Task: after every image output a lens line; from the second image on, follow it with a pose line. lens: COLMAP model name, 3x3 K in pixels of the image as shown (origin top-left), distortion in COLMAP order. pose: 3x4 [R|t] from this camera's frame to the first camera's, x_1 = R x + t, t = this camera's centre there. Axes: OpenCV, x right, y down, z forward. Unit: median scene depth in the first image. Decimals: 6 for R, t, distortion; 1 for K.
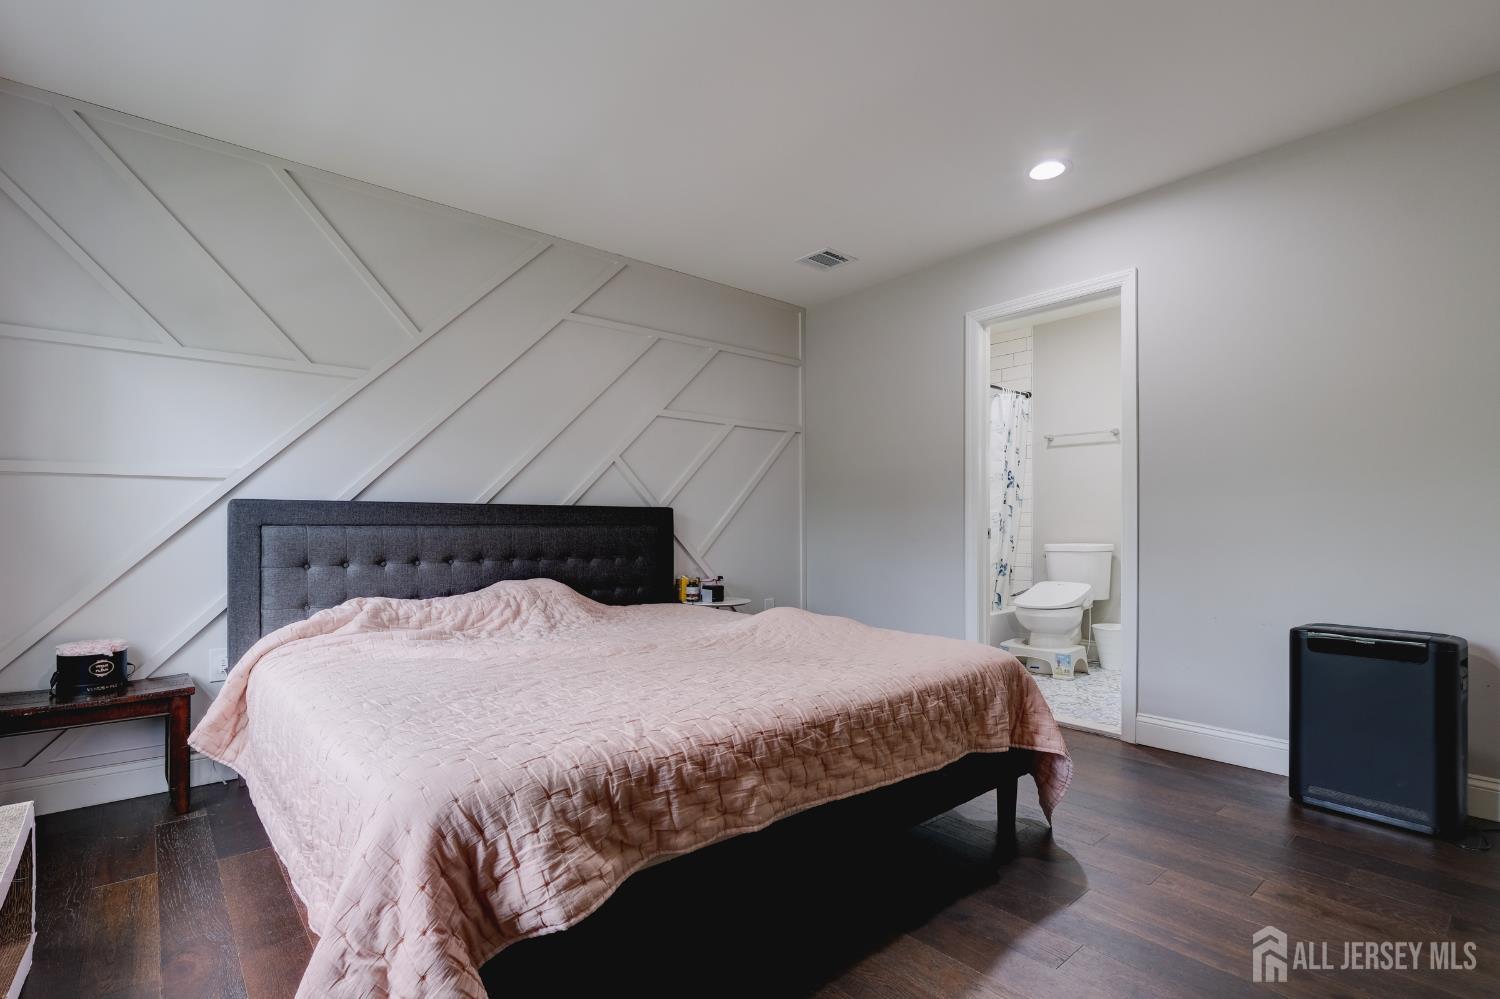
lens RADIAL K [[697.8, 0, 758.4], [0, 697.8, 514.0], [0, 0, 1]] dist [0.001547, 0.000108]
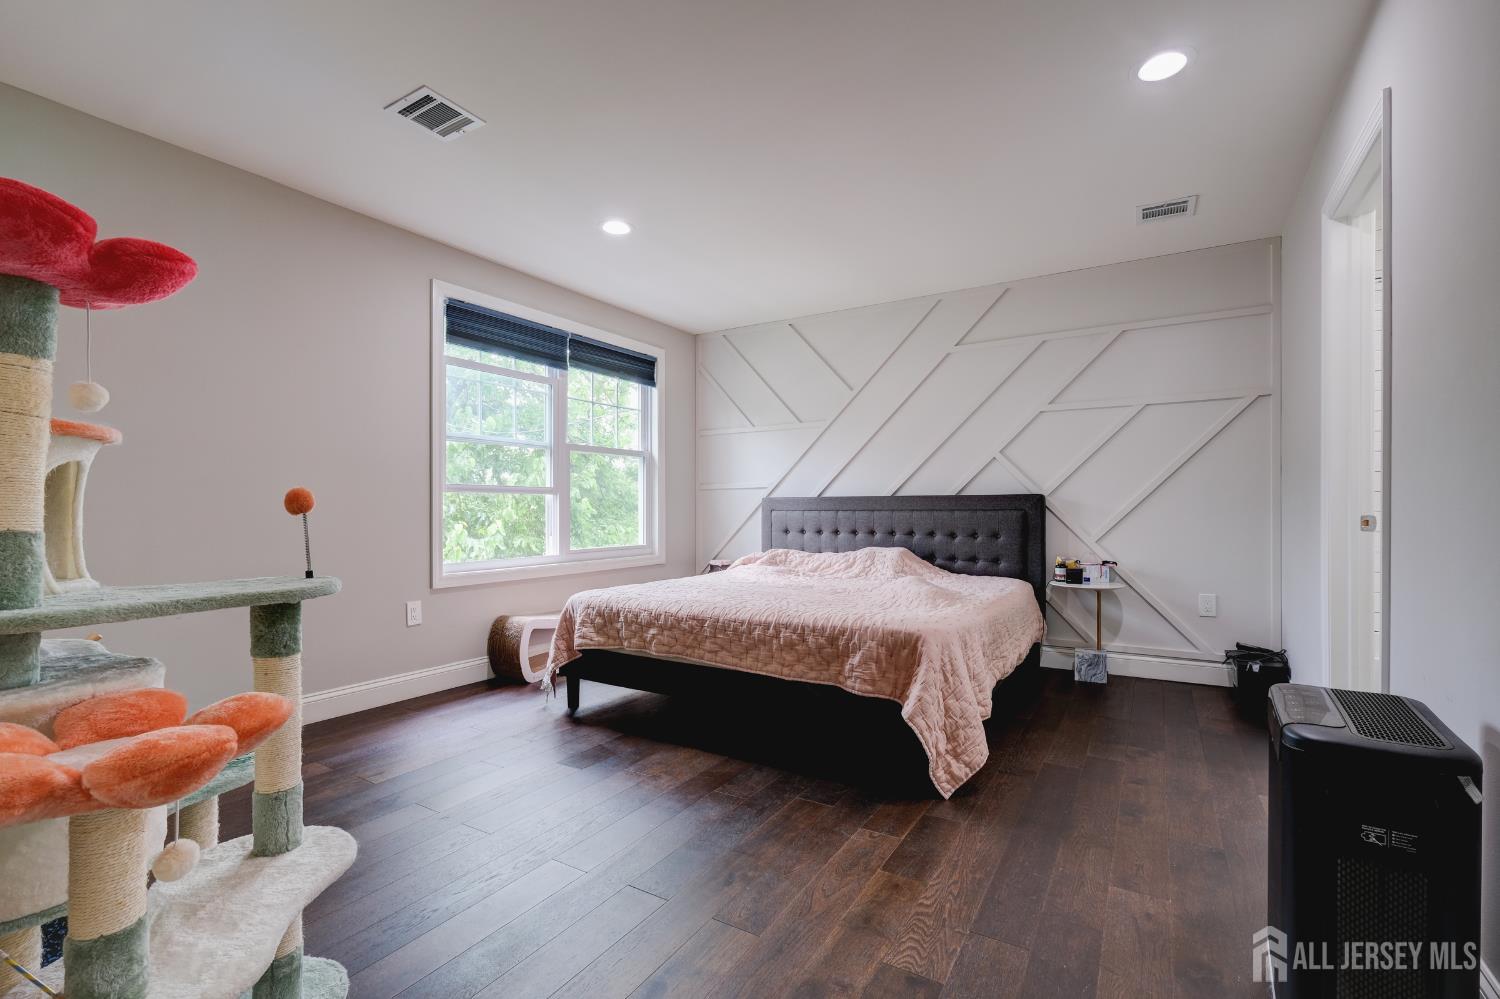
lens RADIAL K [[669.1, 0, 753.3], [0, 669.1, 503.1], [0, 0, 1]] dist [-0.003308, -0.000244]
pose [[0.312606, -0.008019, -0.949849, 1.362407], [0.016159, 0.999865, -0.003123, -0.000561], [0.949745, -0.014372, 0.312693, 0.435418]]
